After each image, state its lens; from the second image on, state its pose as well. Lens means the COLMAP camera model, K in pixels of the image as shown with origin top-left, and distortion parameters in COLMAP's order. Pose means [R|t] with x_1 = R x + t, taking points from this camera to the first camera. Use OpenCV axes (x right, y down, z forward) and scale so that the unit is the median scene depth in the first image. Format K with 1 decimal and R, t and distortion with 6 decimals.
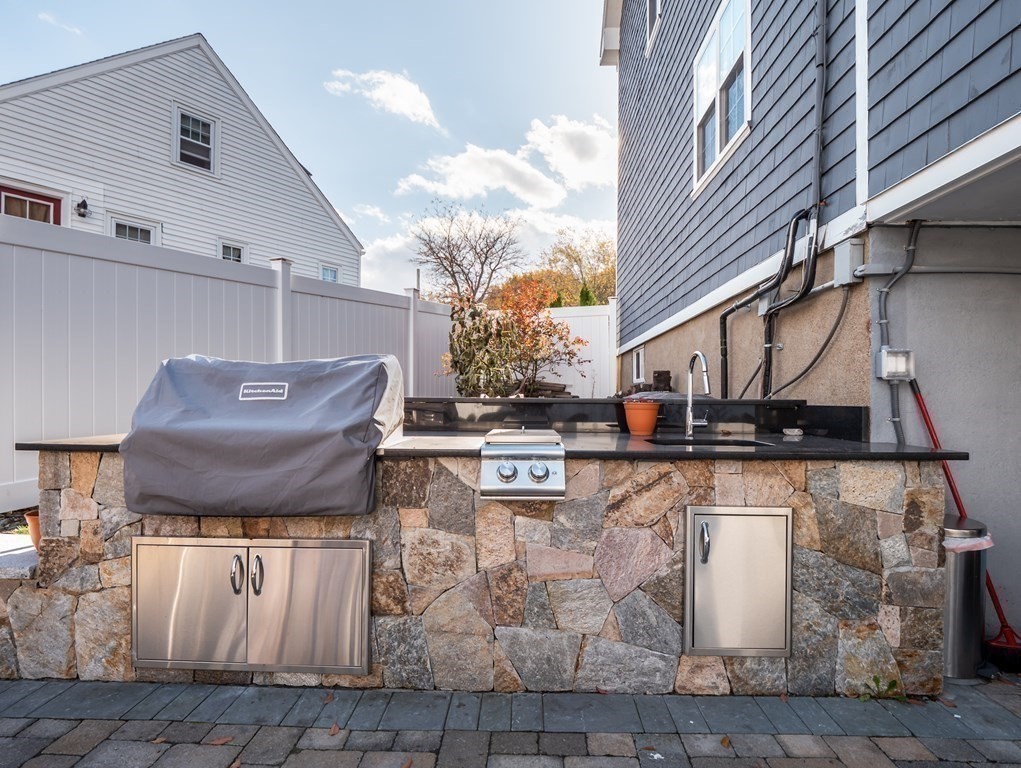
lens RADIAL K [[533.3, 0, 528.2], [0, 533.3, 385.2], [0, 0, 1]] dist [-0.001602, -0.000481]
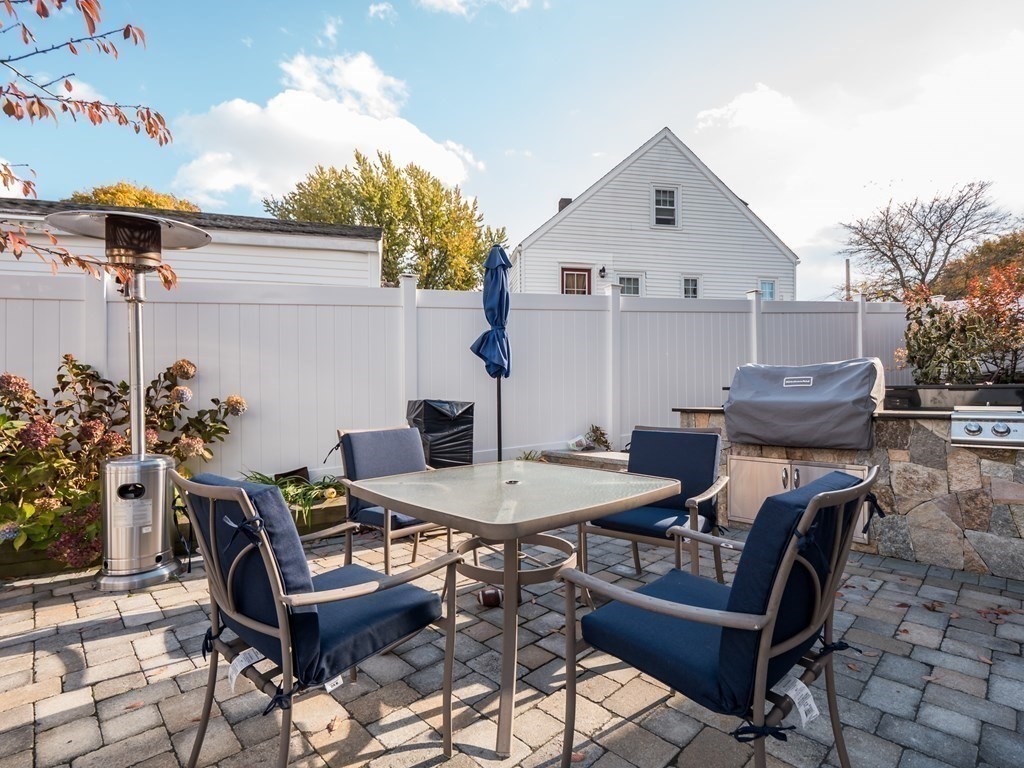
lens RADIAL K [[506.7, 0, 512.3], [0, 506.7, 391.1], [0, 0, 1]] dist [-0.010574, -0.001146]
pose [[0.706095, -0.014131, -0.707976, 0.045038], [0.021356, 0.999771, 0.001344, 0.019898], [0.707795, -0.016069, 0.706235, -0.912336]]
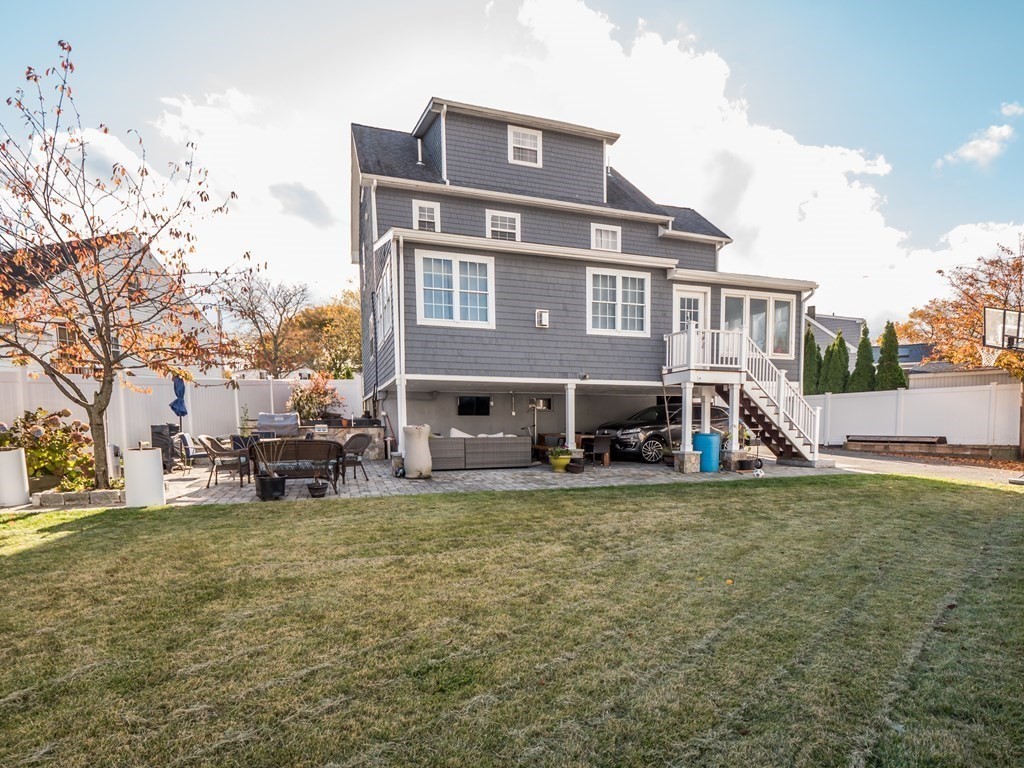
lens RADIAL K [[524.4, 0, 511.9], [0, 524.4, 460.6], [0, 0, 1]] dist [0.023627, -0.000103]
pose [[0.942668, -0.037960, 0.331566, 0.039197], [0.004386, 0.994833, 0.101426, -0.113746], [-0.333703, -0.094156, 0.937964, -5.715182]]
